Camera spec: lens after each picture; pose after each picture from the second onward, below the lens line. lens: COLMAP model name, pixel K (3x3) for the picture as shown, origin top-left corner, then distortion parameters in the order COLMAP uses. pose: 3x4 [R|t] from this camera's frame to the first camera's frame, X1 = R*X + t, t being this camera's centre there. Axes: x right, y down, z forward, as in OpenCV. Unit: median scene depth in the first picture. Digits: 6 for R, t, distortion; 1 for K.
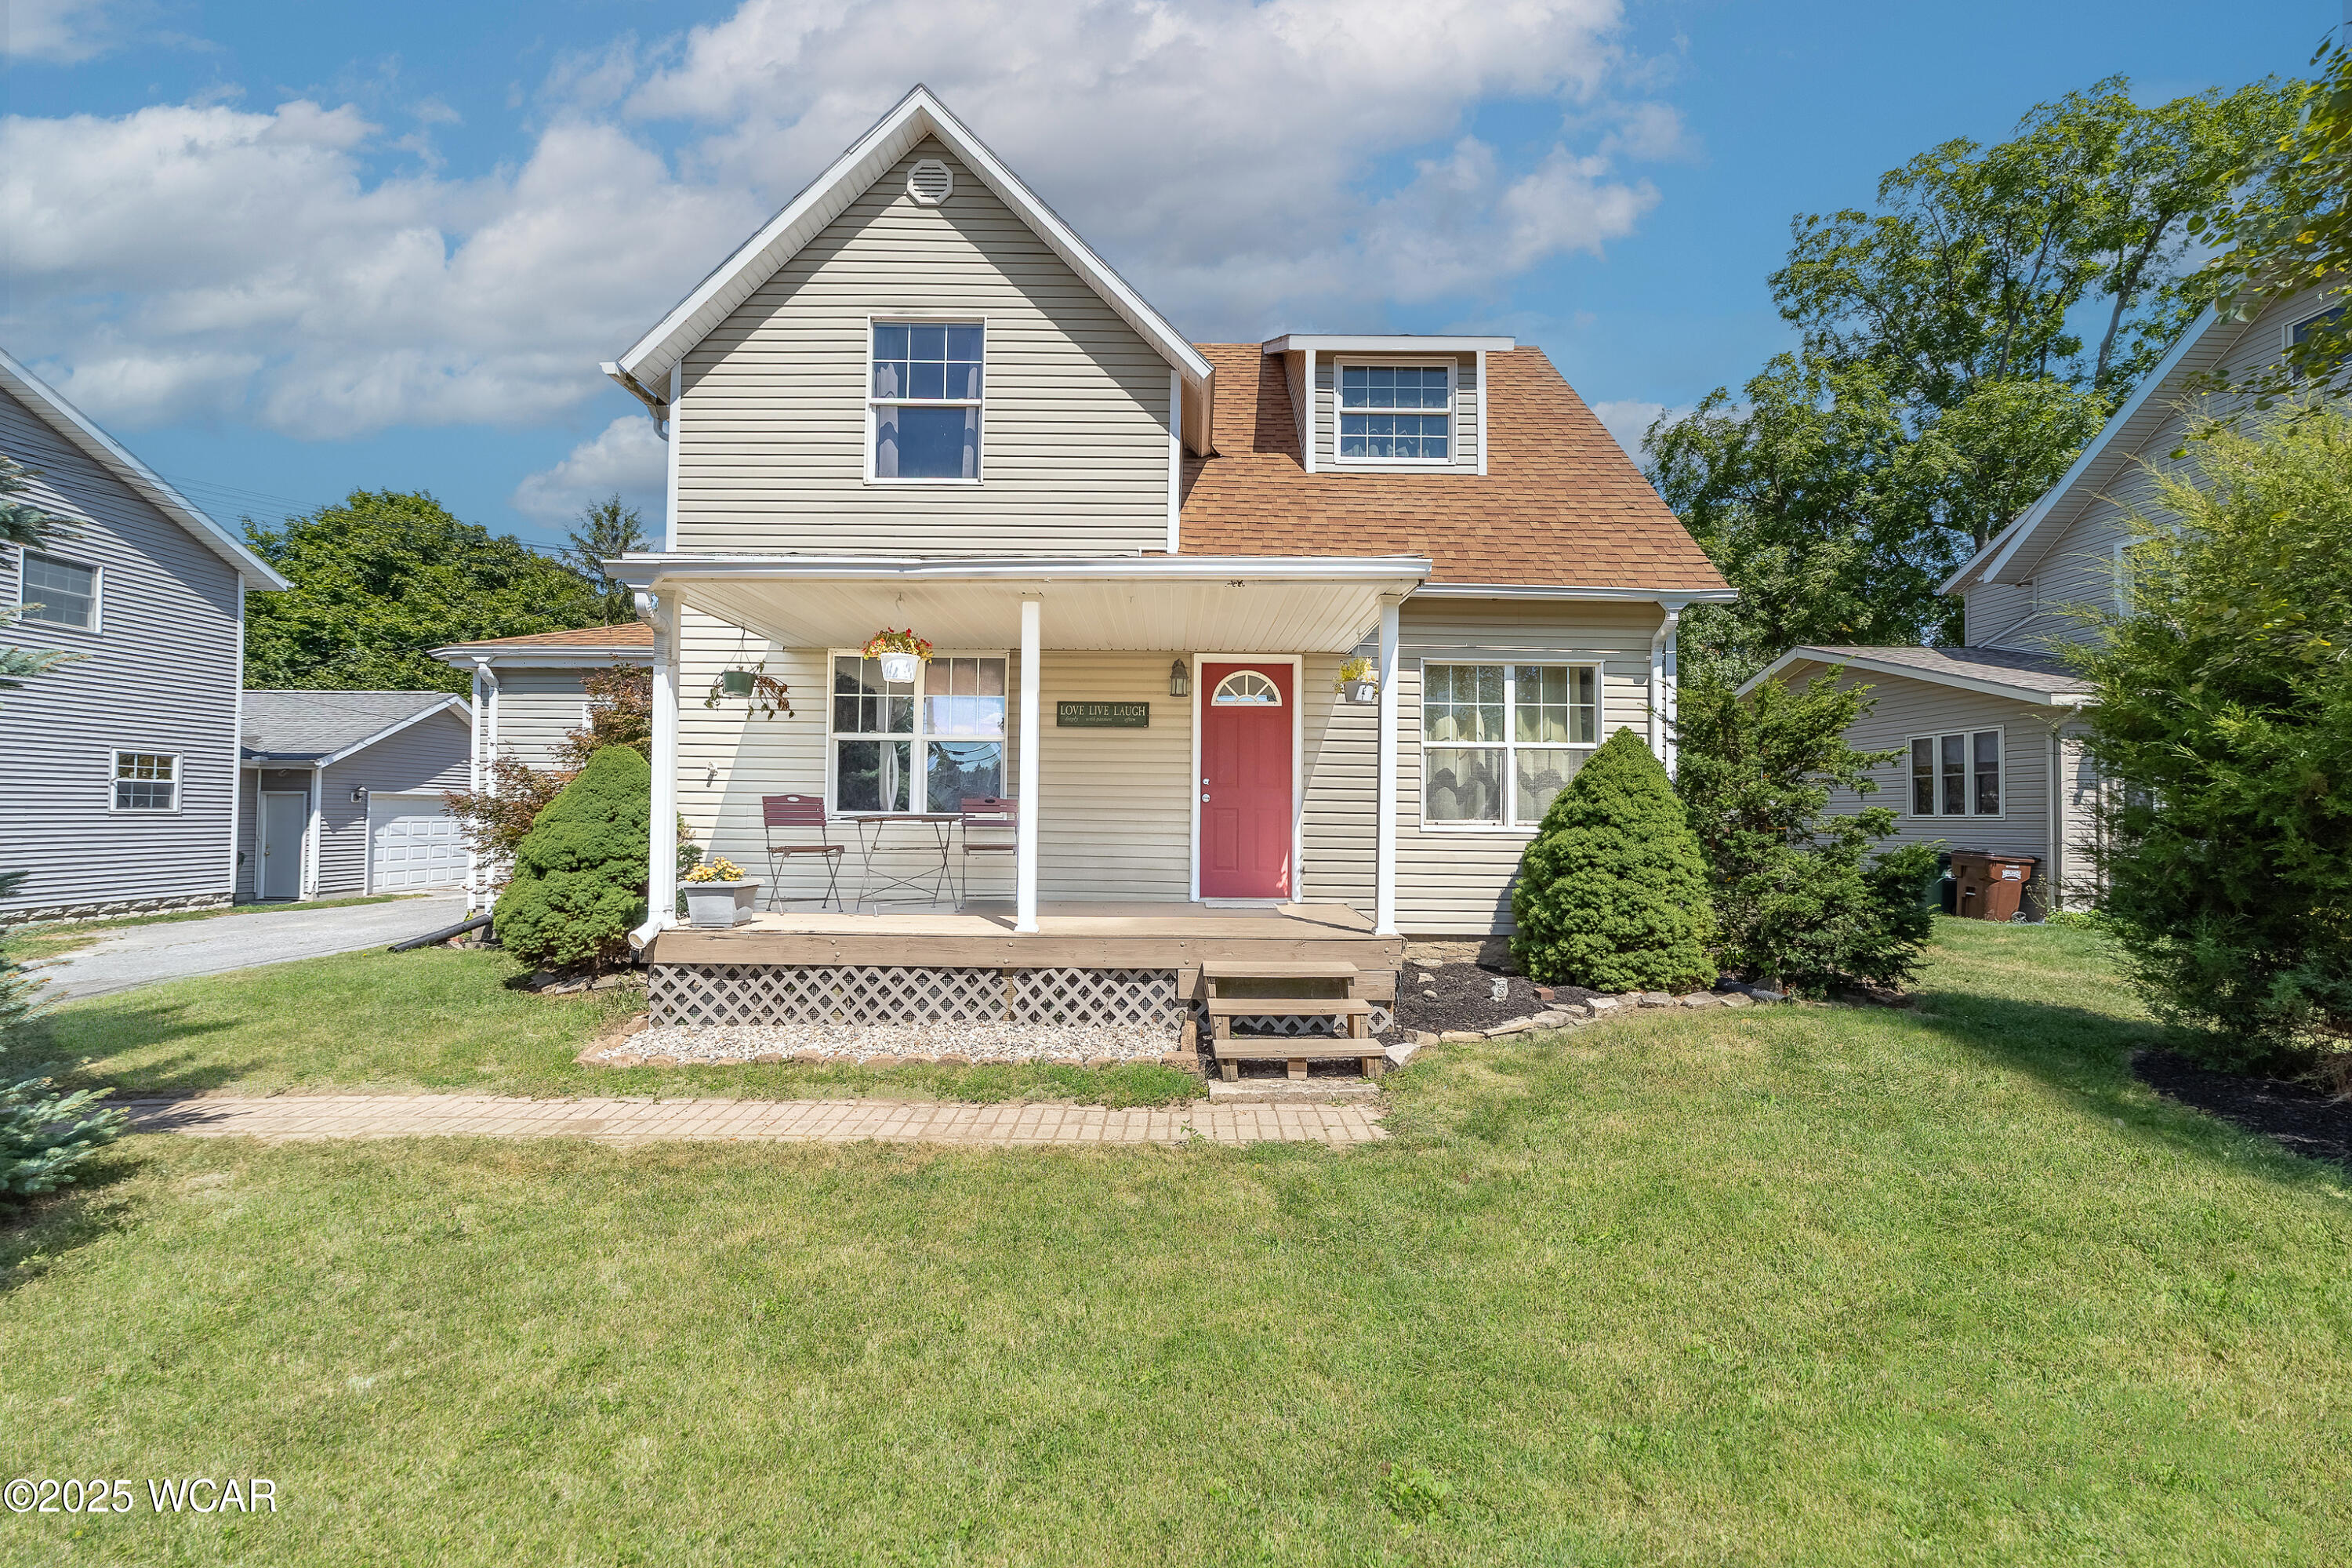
lens RADIAL K [[891.7, 0, 1176.0], [0, 891.7, 784.0], [0, 0, 1]] dist [-0.002361, -0.000115]
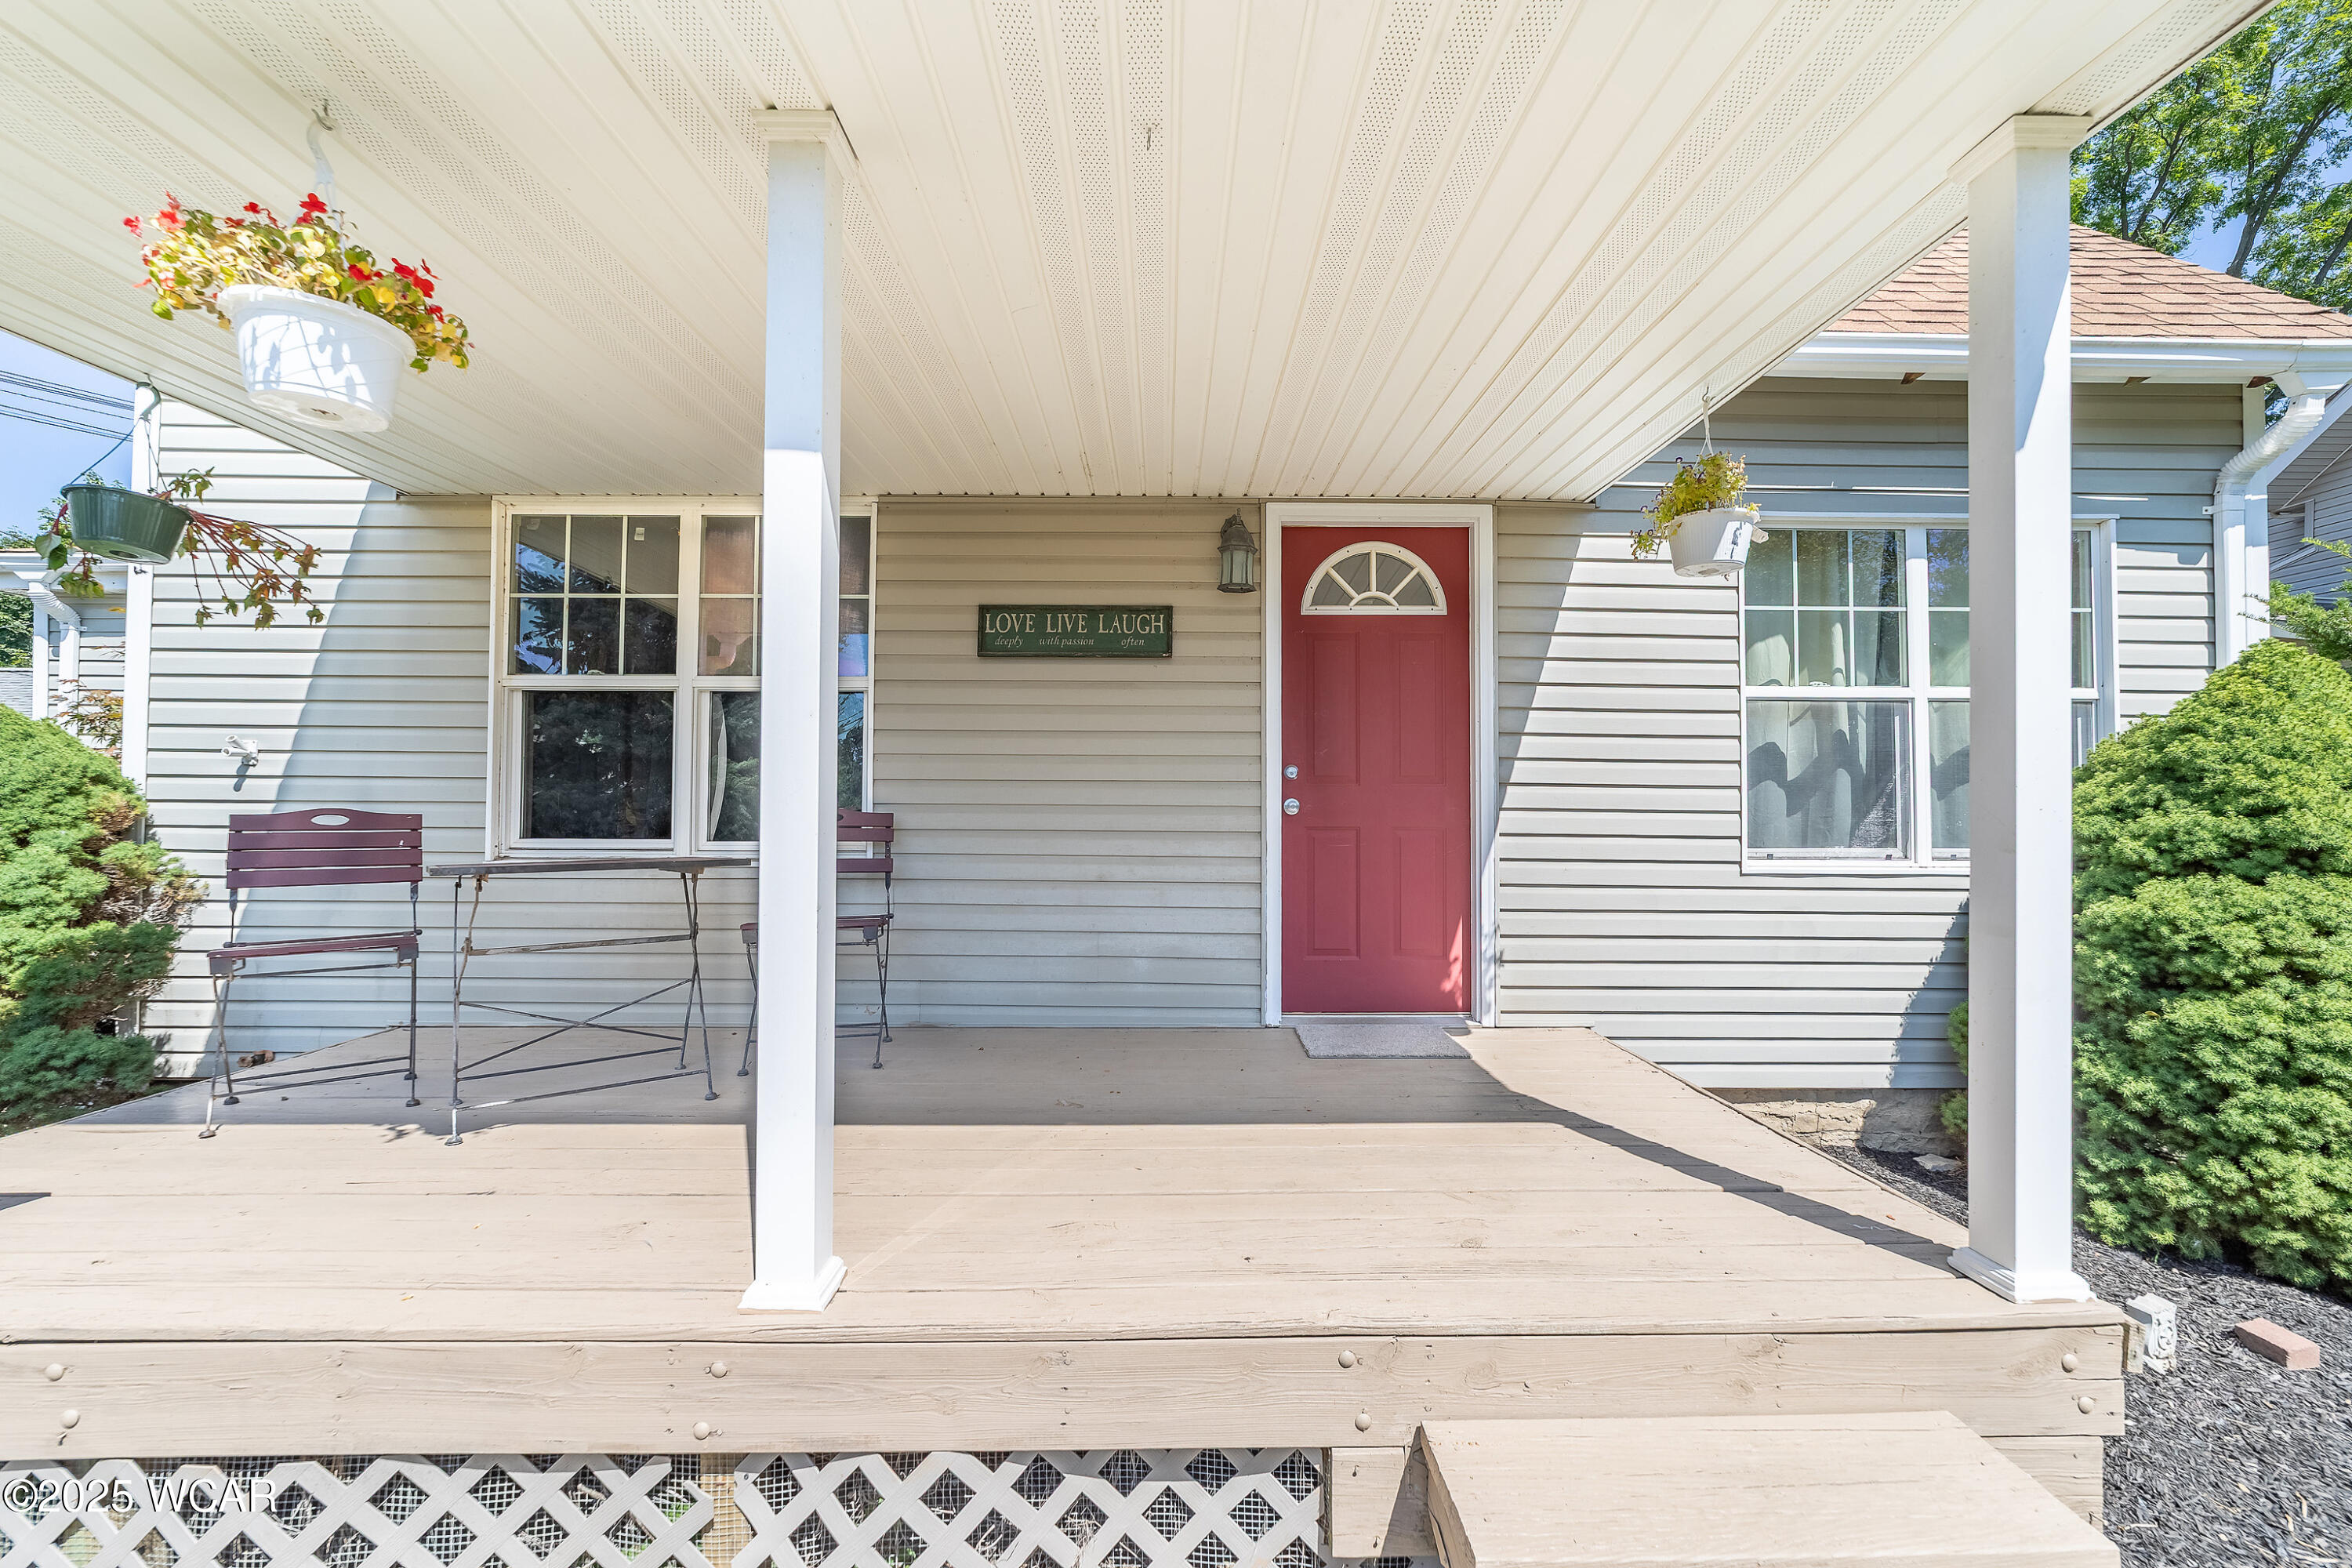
lens RADIAL K [[908.5, 0, 1176.0], [0, 908.5, 784.0], [0, 0, 1]] dist [0.000035, 0.000055]
pose [[0.999935, -0.006155, 0.009566, -0.033930], [0.006091, 0.999959, 0.006739, -0.000010], [-0.009607, -0.006681, 0.999932, 0.518757]]
